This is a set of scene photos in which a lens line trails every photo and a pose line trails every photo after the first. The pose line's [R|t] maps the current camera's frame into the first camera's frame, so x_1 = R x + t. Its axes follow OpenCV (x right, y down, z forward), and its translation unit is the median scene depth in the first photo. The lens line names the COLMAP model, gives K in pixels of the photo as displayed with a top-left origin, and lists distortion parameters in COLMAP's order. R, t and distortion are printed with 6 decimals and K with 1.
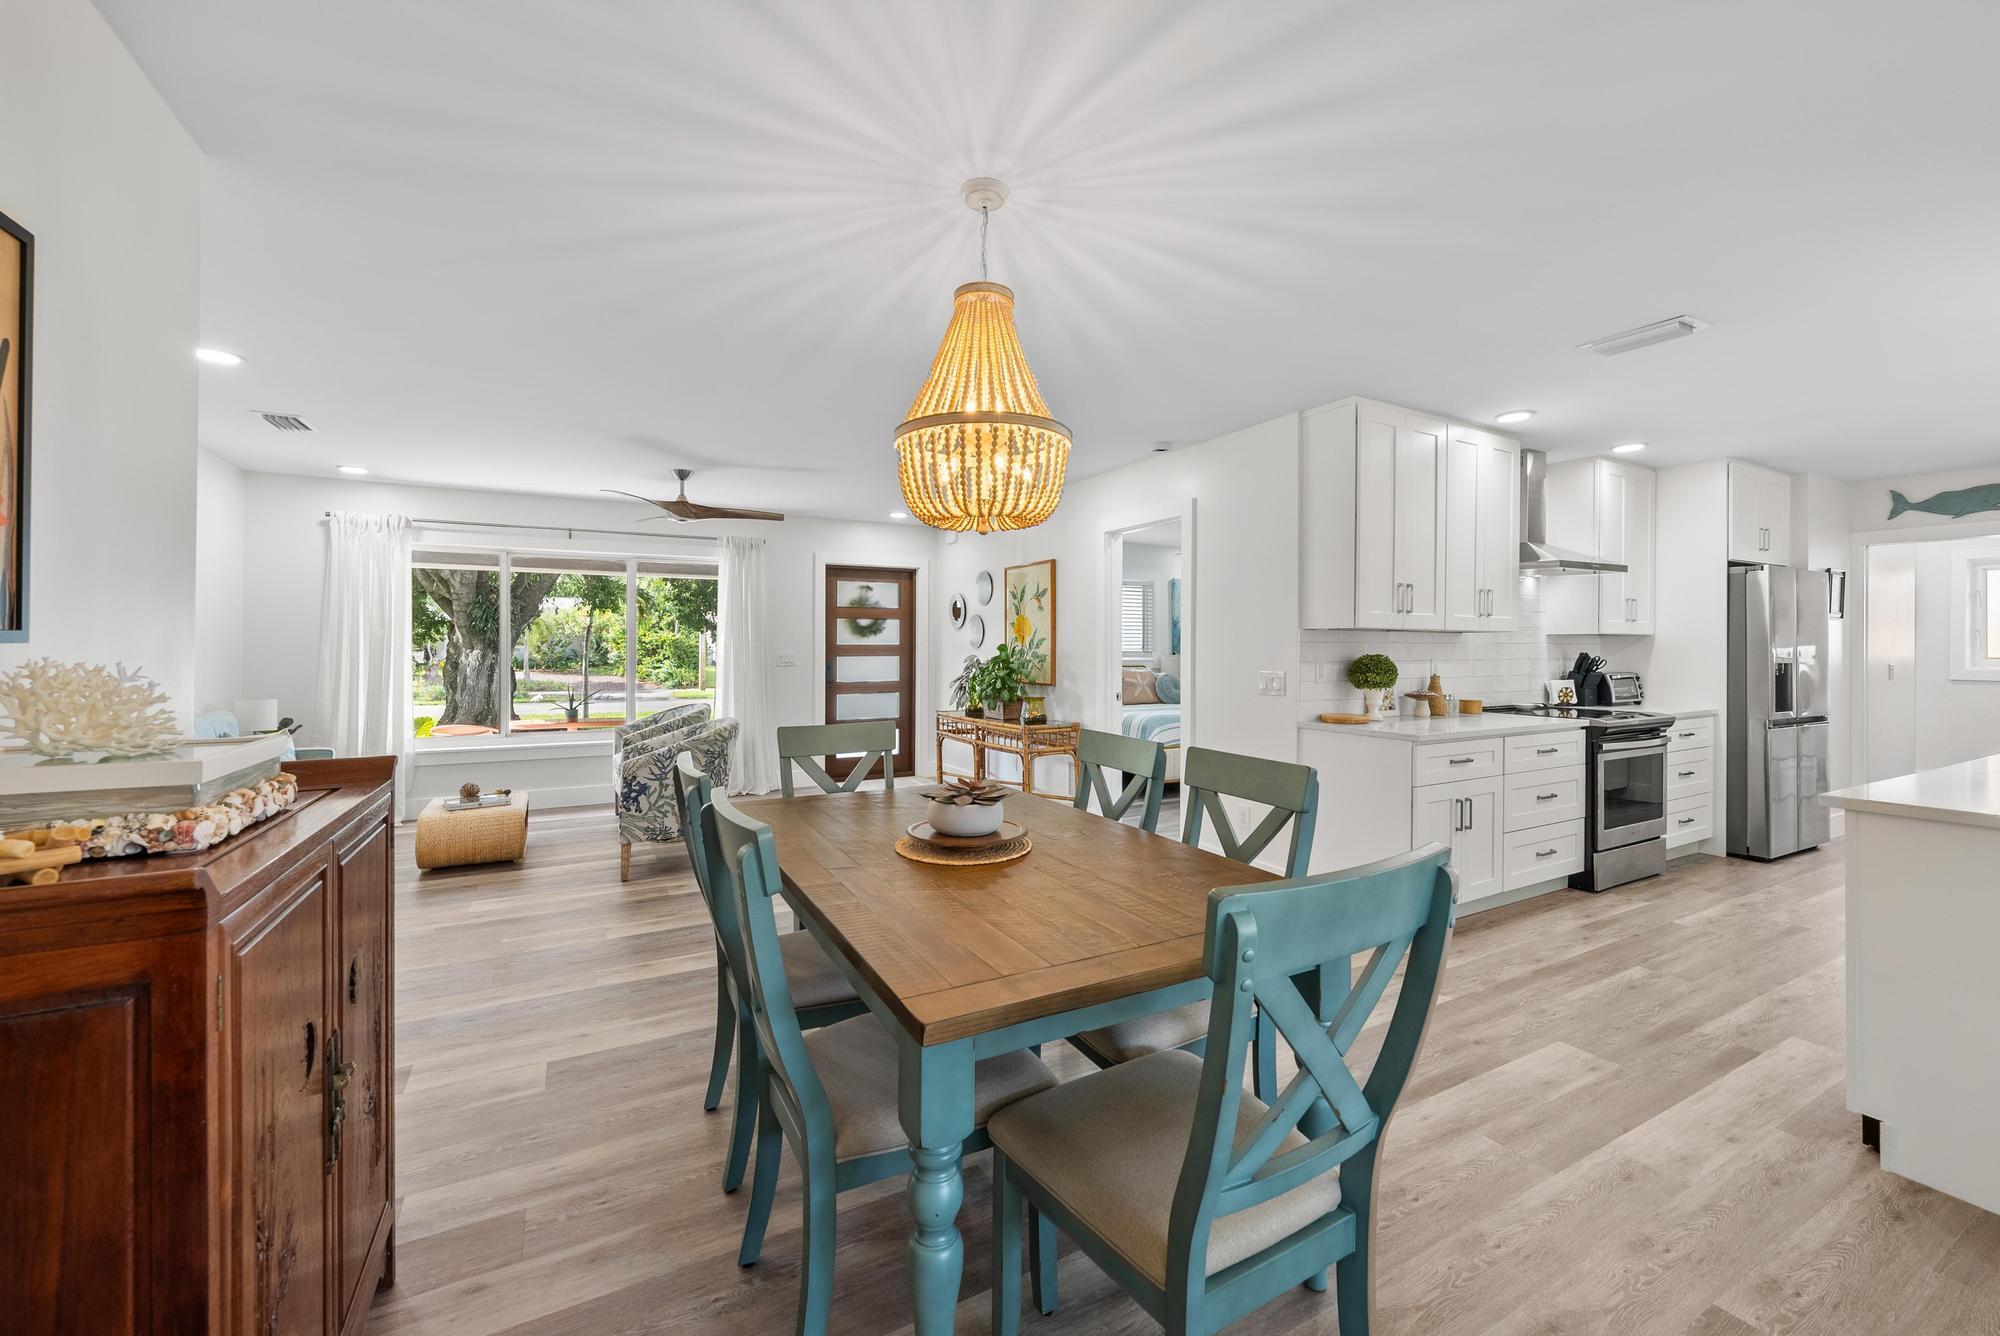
lens RADIAL K [[803.9, 0, 1005.3], [0, 803.9, 647.5], [0, 0, 1]] dist [-0.000463, -0.000013]
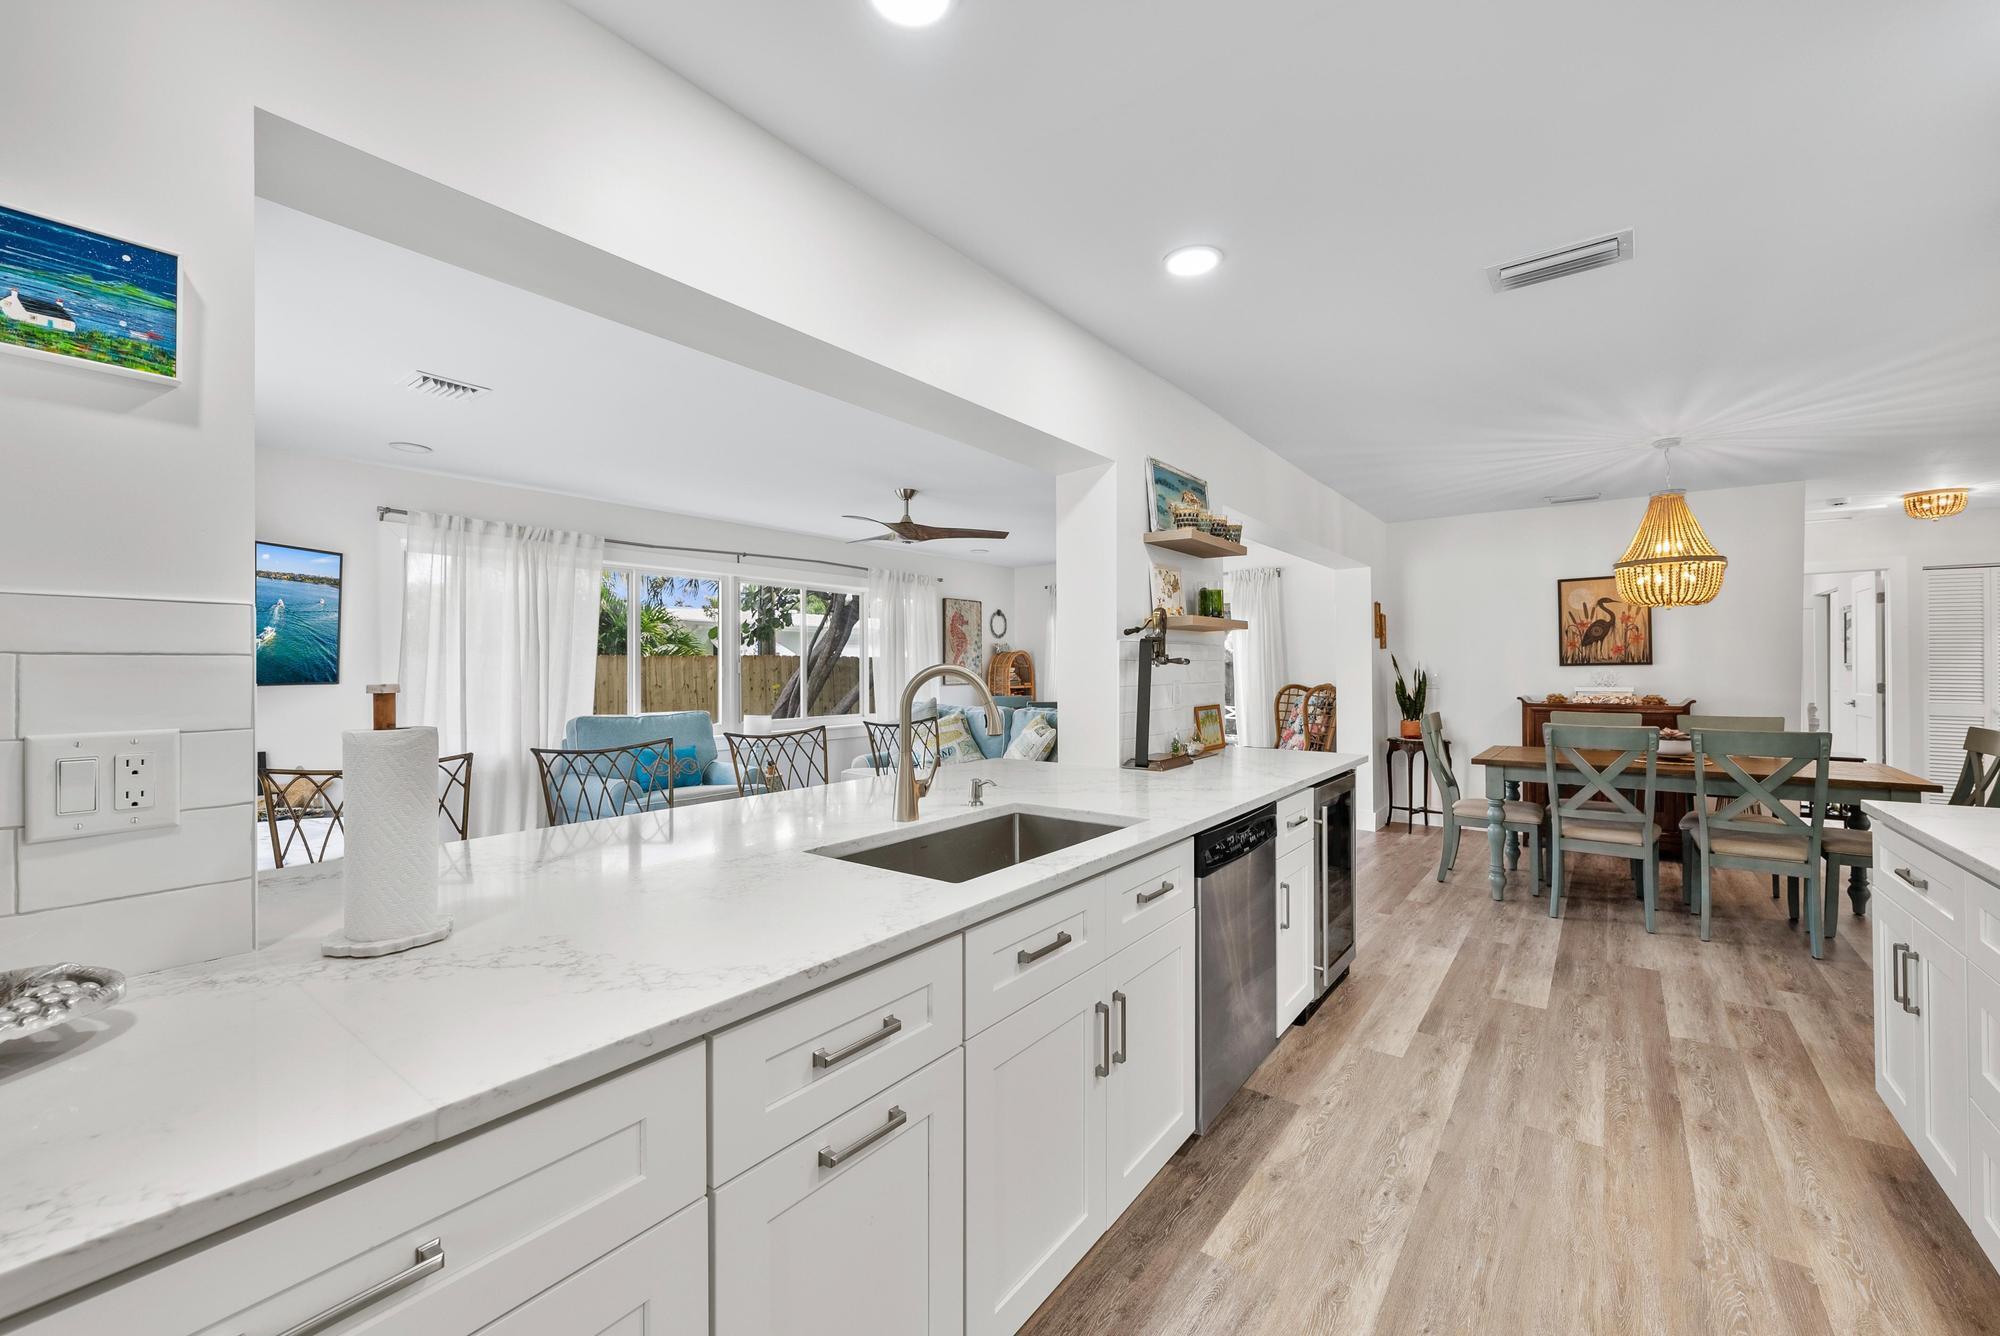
lens RADIAL K [[793.5, 0, 1014.3], [0, 793.5, 669.6], [0, 0, 1]] dist [-0.003206, 0.000300]
pose [[-0.913421, 0.002398, -0.407010, 1.686806], [0.001683, 0.999996, 0.002116, 0.002443], [0.407013, 0.001247, -0.913421, 1.579178]]
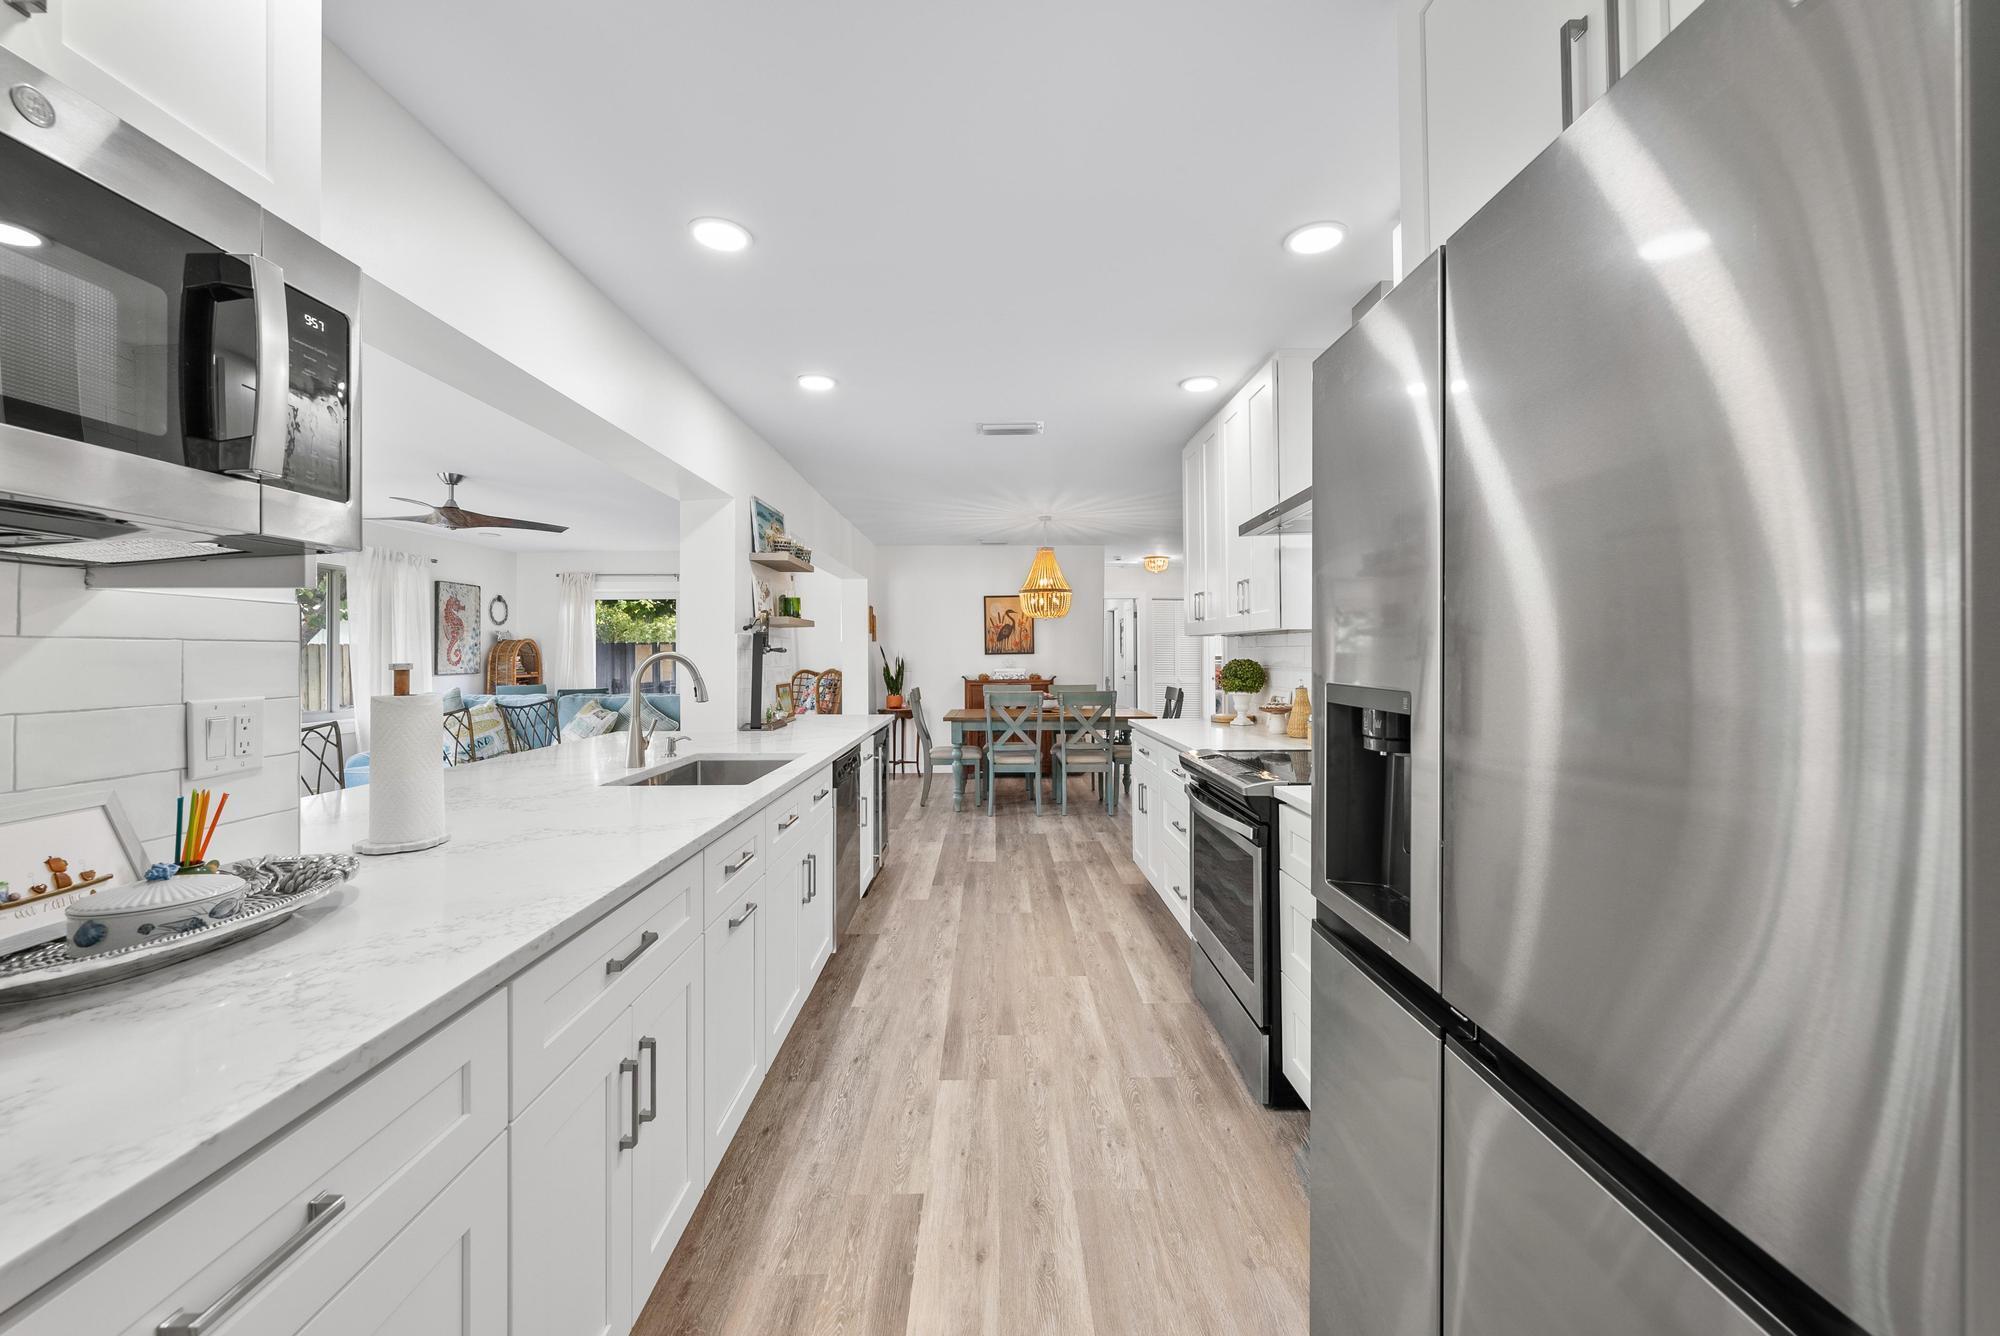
lens RADIAL K [[753.8, 0, 1000.0], [0, 753.8, 668.0], [0, 0, 1]] dist [-0.012231, -0.000018]
pose [[-0.478671, 0.014612, -0.877873, 2.051301], [0.002027, 0.999877, 0.015538, 0.005813], [0.877992, 0.005658, -0.478642, 1.702743]]
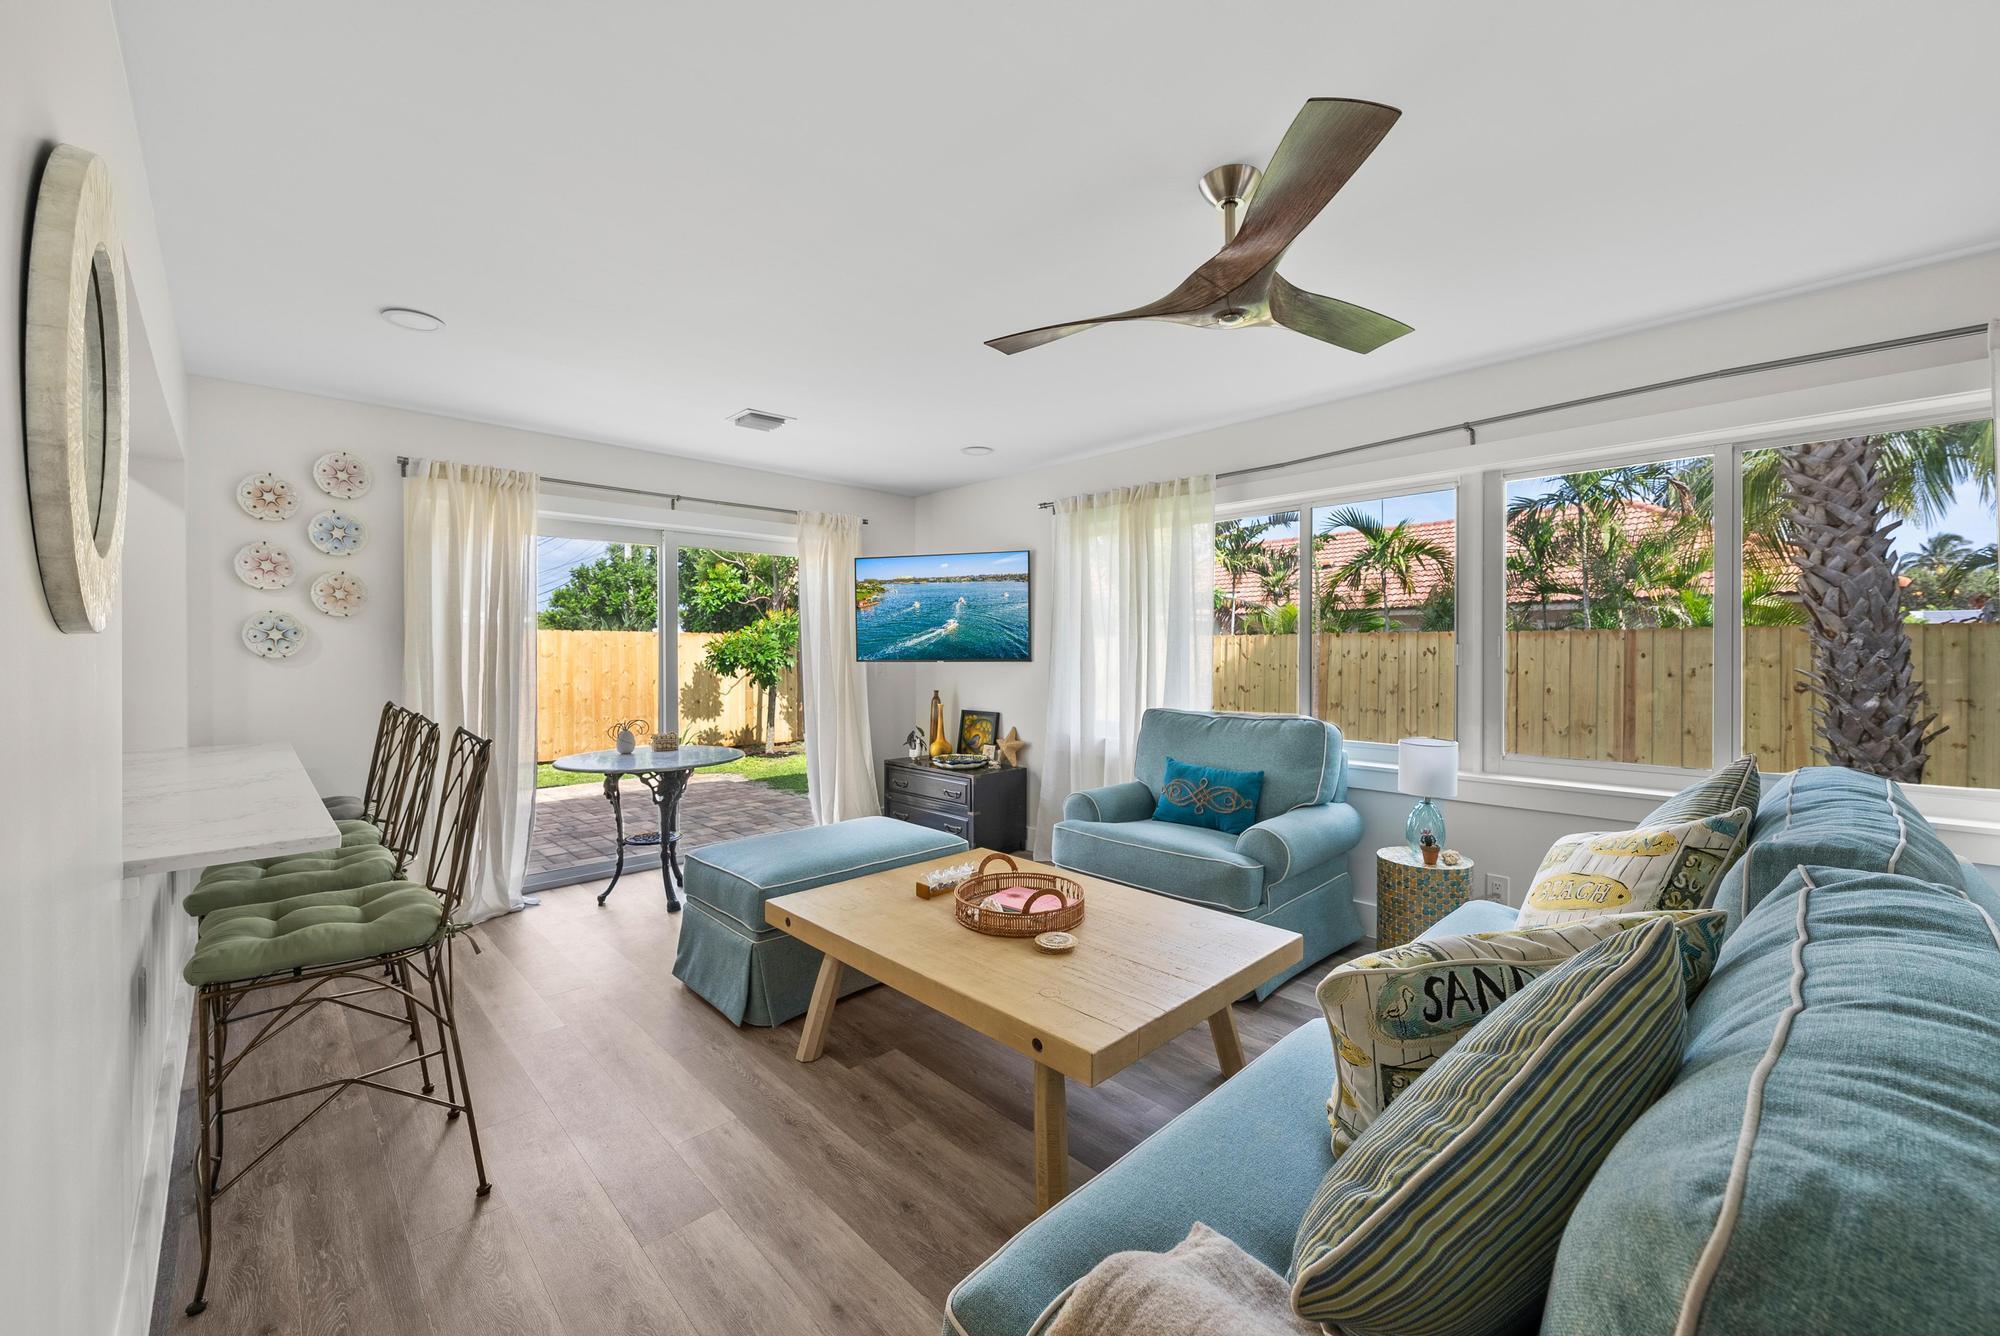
lens RADIAL K [[777.1, 0, 1005.5], [0, 777.1, 653.6], [0, 0, 1]] dist [-0.000937, -0.000059]
pose [[-0.261314, -0.003635, 0.965247, 0.571826], [0.003989, 0.999980, 0.004846, 0.003332], [-0.965246, 0.005116, -0.261294, 0.196814]]
